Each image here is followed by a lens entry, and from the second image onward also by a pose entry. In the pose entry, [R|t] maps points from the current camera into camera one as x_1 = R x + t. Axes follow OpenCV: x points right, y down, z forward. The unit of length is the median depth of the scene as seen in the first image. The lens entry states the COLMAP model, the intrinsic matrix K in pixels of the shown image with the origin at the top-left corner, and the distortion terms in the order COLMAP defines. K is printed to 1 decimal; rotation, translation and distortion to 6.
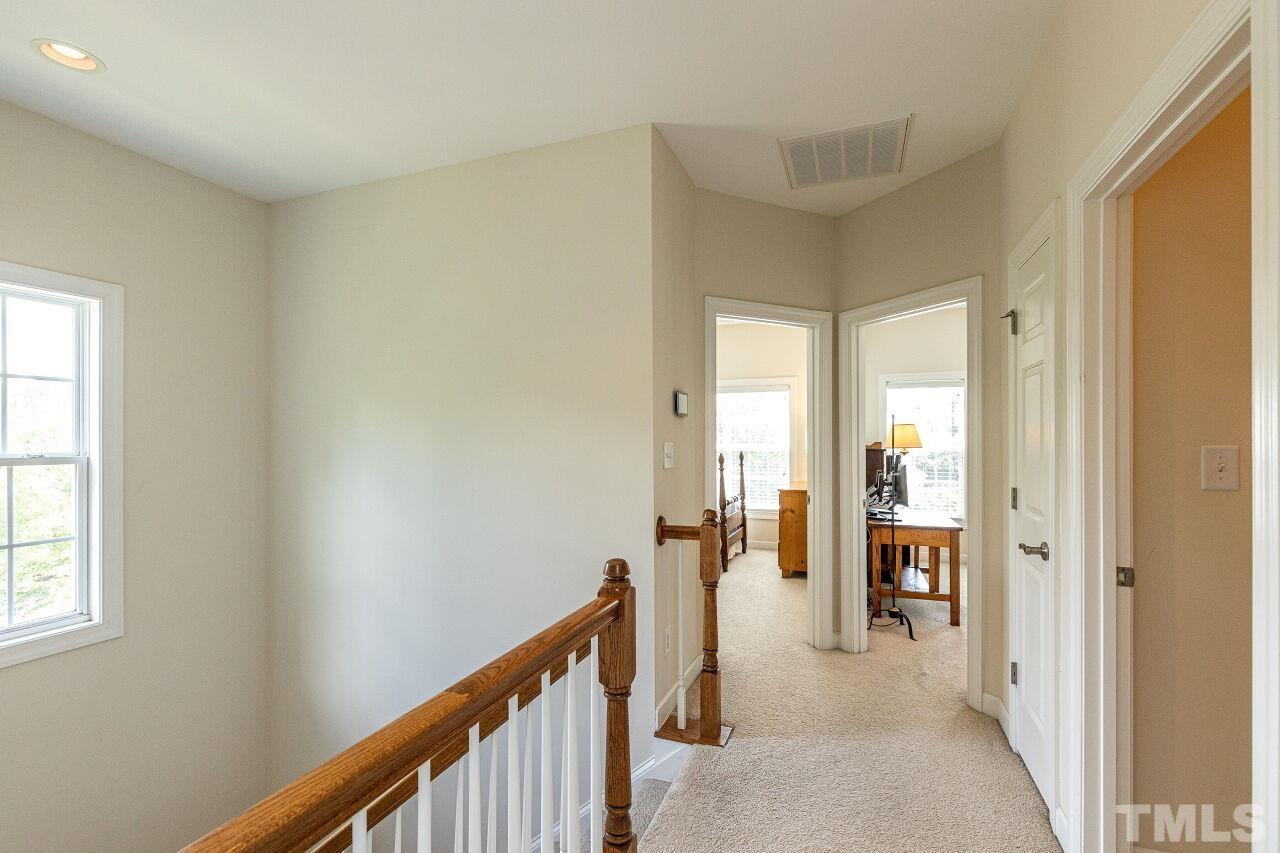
lens RADIAL K [[579.8, 0, 635.6], [0, 579.8, 434.0], [0, 0, 1]] dist [0.004244, -0.003265]
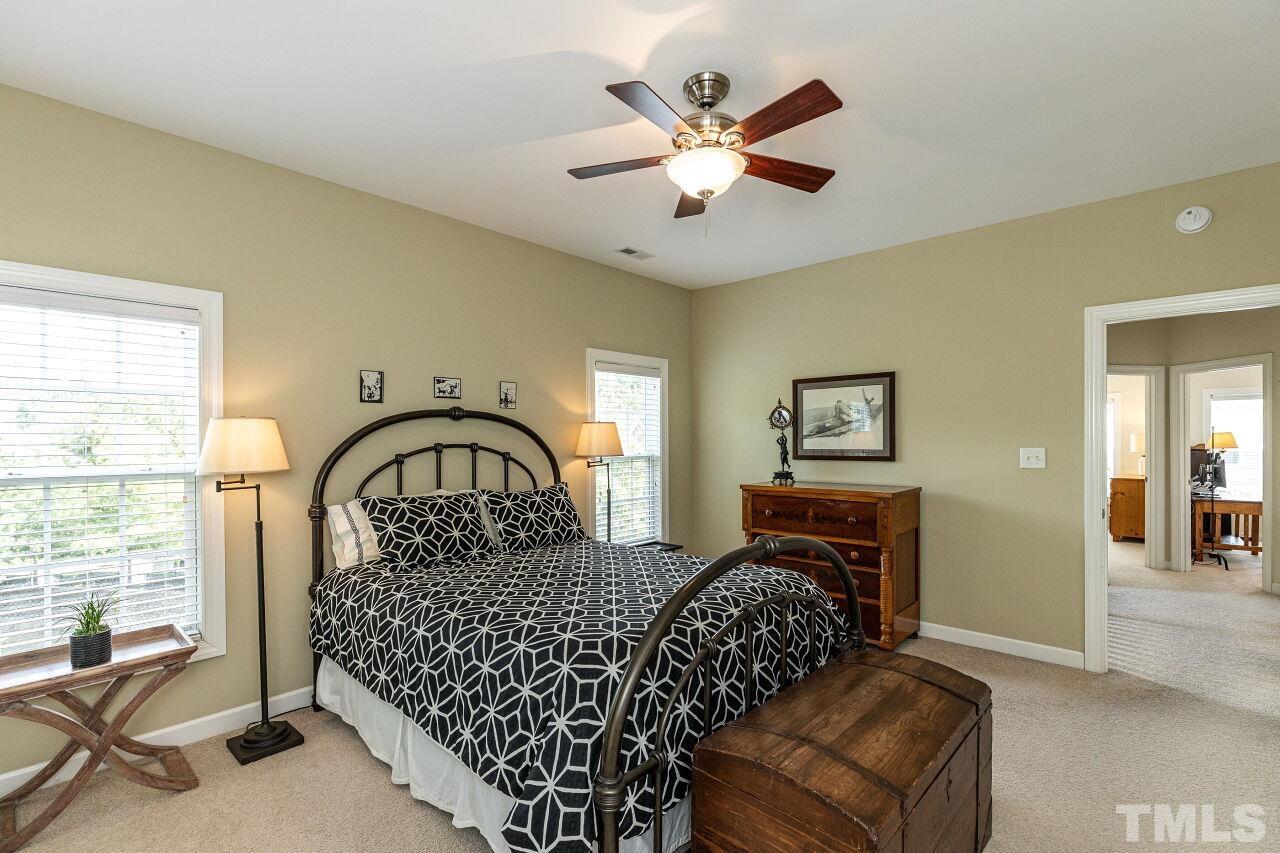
lens RADIAL K [[579.8, 0, 643.6], [0, 579.8, 439.9], [0, 0, 1]] dist [0.004244, -0.003265]
pose [[0.930014, 0.000684, -0.367523, -0.369876], [0.000222, 0.999997, 0.002423, -0.001799], [0.367524, -0.002335, 0.930011, -0.924678]]
